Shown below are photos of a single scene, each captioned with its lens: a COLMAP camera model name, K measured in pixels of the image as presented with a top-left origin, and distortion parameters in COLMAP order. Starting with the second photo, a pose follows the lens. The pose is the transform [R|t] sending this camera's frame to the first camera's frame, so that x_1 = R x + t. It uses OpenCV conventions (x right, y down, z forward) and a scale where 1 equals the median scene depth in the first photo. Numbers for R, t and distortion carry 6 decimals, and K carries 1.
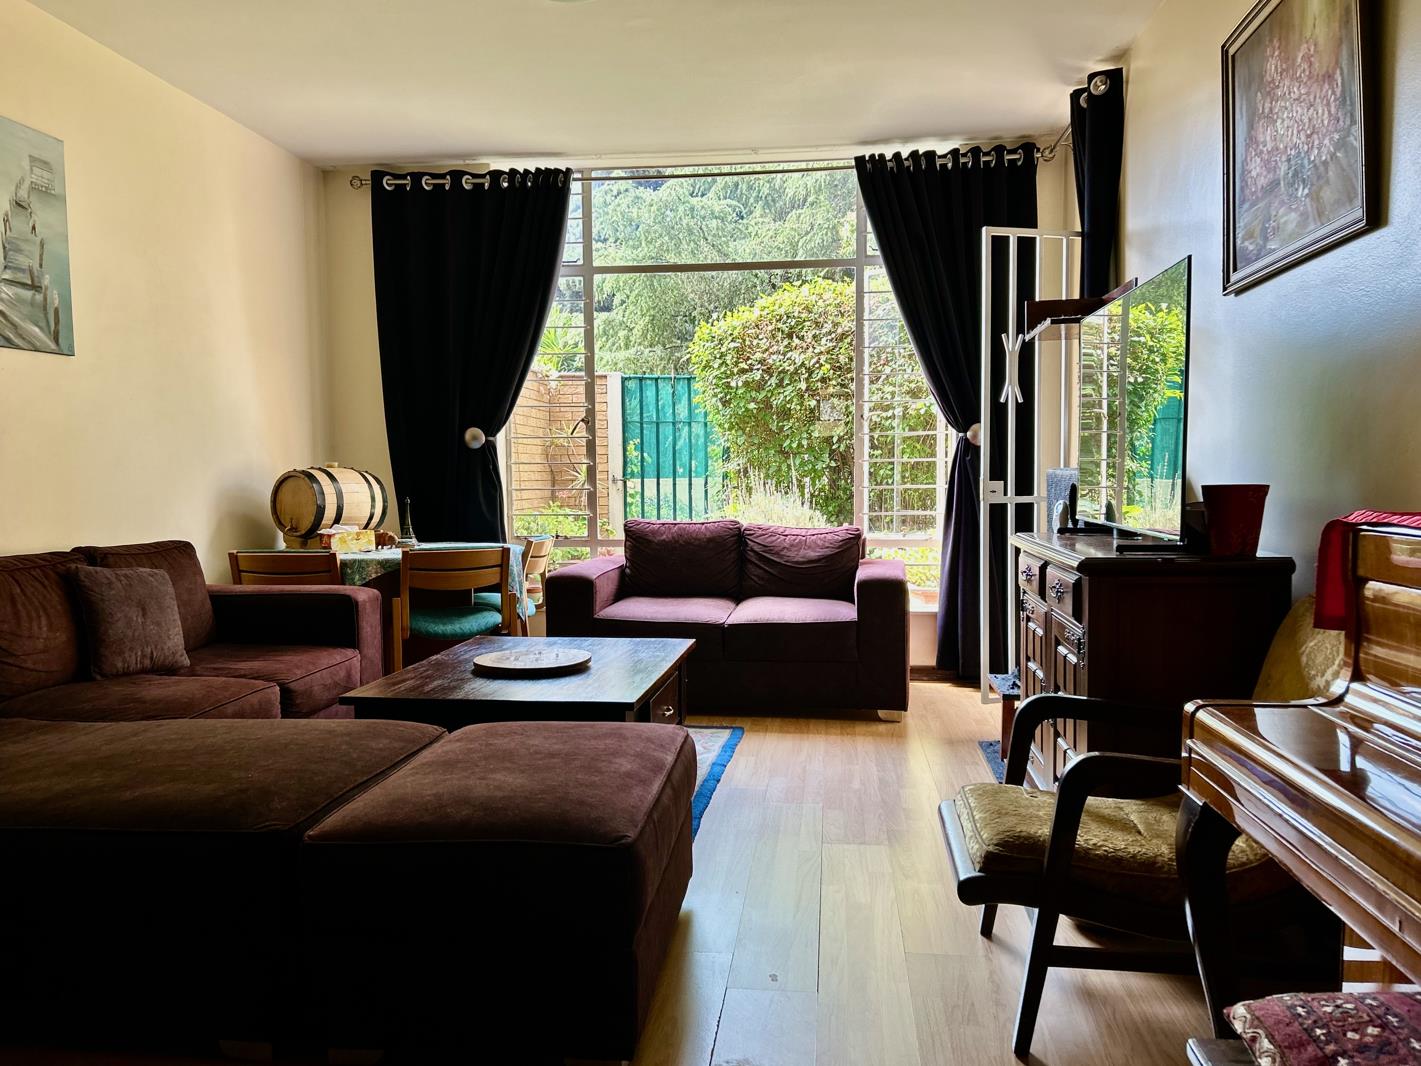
lens RADIAL K [[1055.6, 0, 708.7], [0, 1055.6, 533.4], [0, 0, 1]] dist [0.026999, -0.034303]
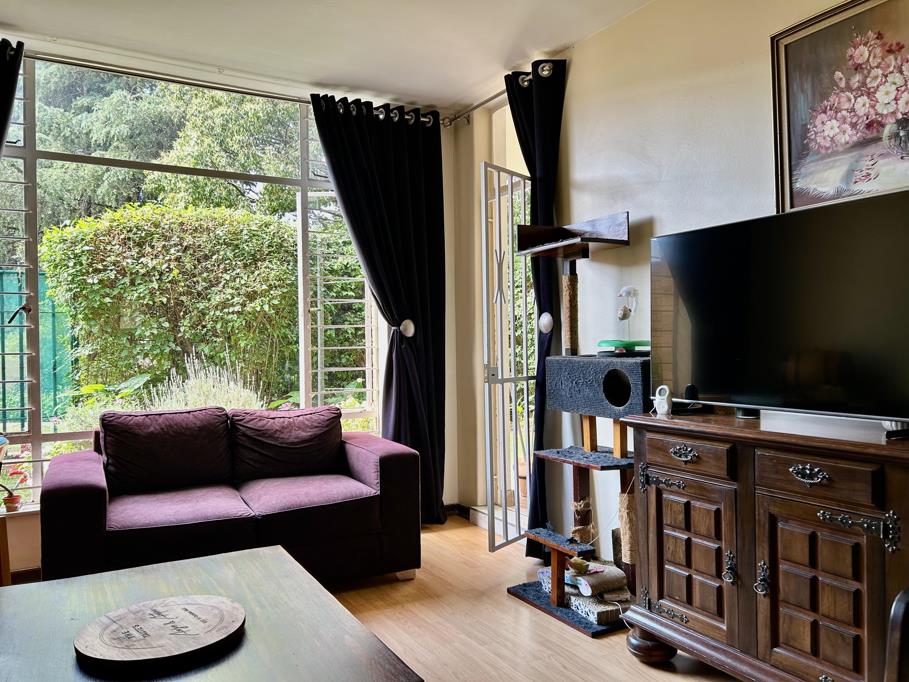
lens RADIAL K [[675.3, 0, 452.1], [0, 675.3, 344.3], [0, 0, 1]] dist [0.026999, -0.034303]
pose [[0.807647, -0.005285, 0.589642, -0.176530], [0.044263, 0.997682, -0.051686, -0.028350], [-0.588002, 0.067843, 0.806009, 0.302217]]
